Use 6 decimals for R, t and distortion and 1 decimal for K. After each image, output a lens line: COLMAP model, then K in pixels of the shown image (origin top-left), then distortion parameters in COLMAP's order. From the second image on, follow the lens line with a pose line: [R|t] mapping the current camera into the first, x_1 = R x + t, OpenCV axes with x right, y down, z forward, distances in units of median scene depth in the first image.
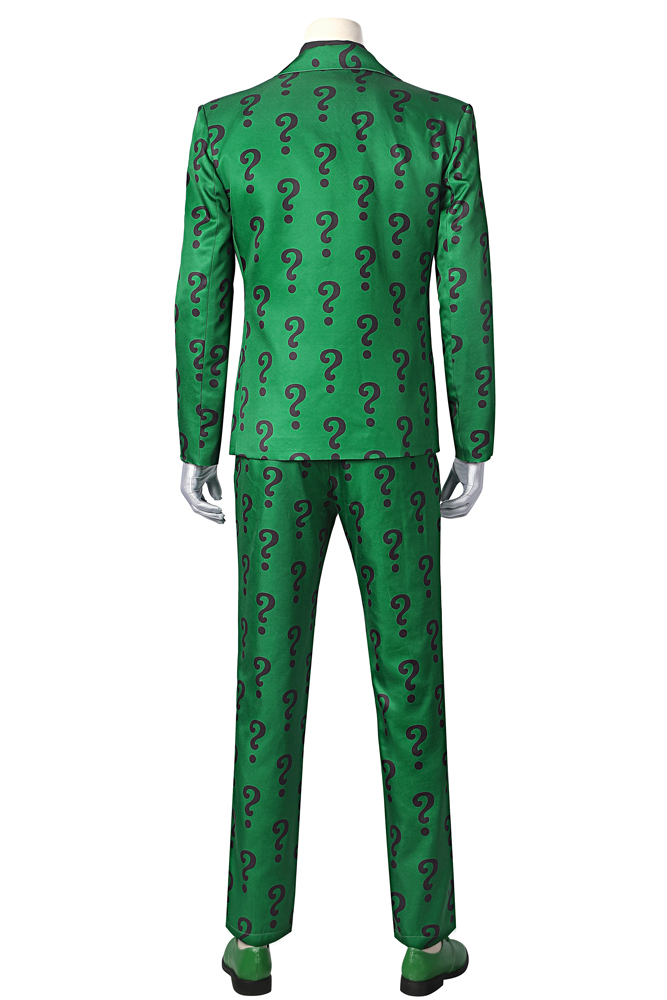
lens RADIAL K [[1686.5, 0, 333.5], [0, 1686.5, 500.0], [0, 0, 1]] dist [0.038465, 0.070862]
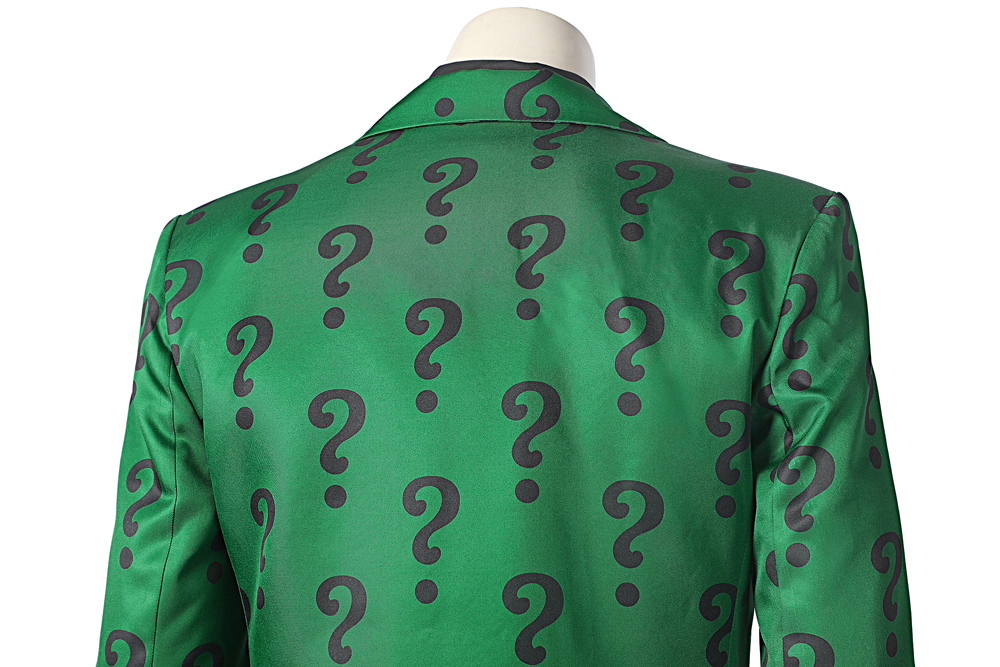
lens RADIAL K [[1689.5, 0, 500.0], [0, 1689.5, 333.5], [0, 0, 1]] dist [0.264287, 0.020722]
pose [[0.978261, -0.014167, -0.206895, 0.086406], [-0.028564, 0.978950, -0.202093, -0.125139], [0.205402, 0.203610, 0.957263, 0.631674]]
